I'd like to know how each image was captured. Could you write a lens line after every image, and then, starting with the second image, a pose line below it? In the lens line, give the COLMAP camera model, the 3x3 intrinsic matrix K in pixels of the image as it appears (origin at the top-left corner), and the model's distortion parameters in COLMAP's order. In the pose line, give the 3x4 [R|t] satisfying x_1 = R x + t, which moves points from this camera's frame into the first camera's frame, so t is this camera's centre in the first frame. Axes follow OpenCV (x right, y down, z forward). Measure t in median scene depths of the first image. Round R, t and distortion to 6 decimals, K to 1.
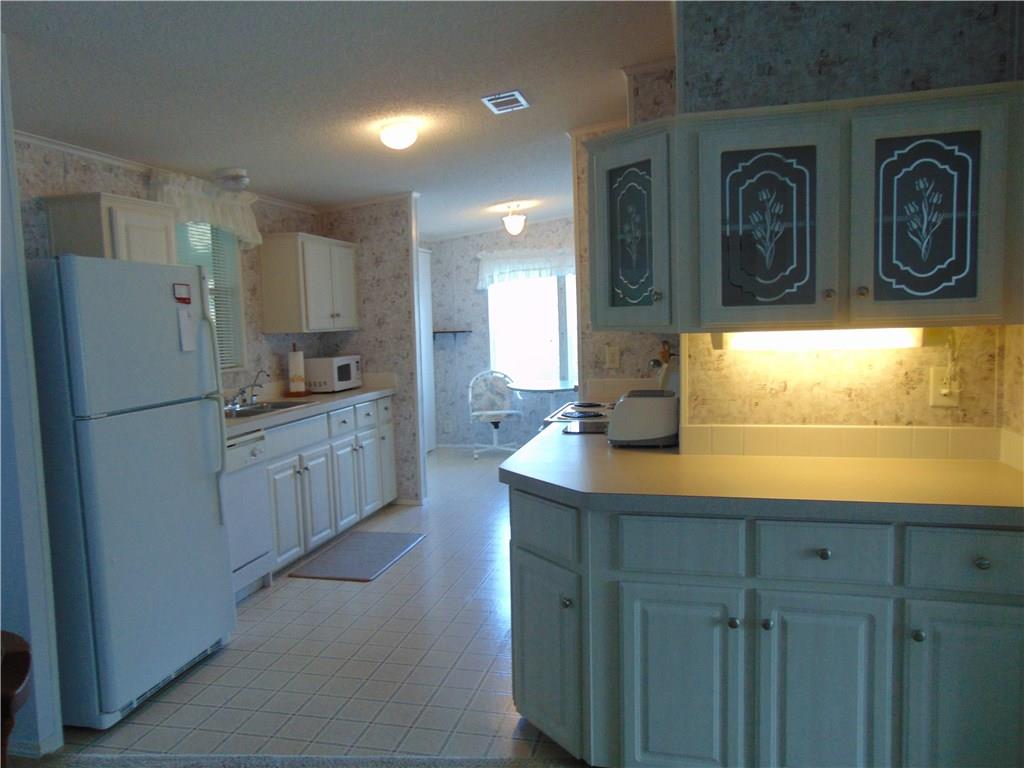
lens RADIAL K [[759.3, 0, 511.1], [0, 759.3, 387.4], [0, 0, 1]] dist [-0.011488, 0.018437]
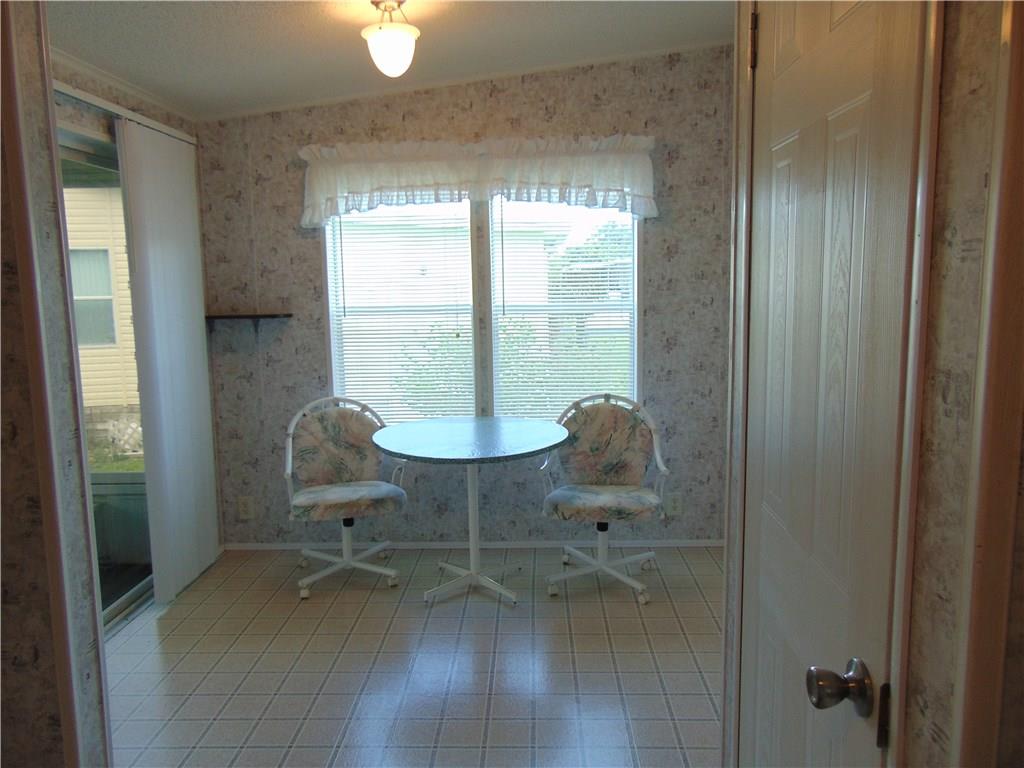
lens RADIAL K [[759.3, 0, 515.0], [0, 759.3, 382.2], [0, 0, 1]] dist [-0.011488, 0.018437]
pose [[0.977585, -0.016493, 0.209896, -0.025469], [0.008824, 0.999261, 0.037419, -0.081717], [-0.210358, -0.034729, 0.977007, 0.847228]]
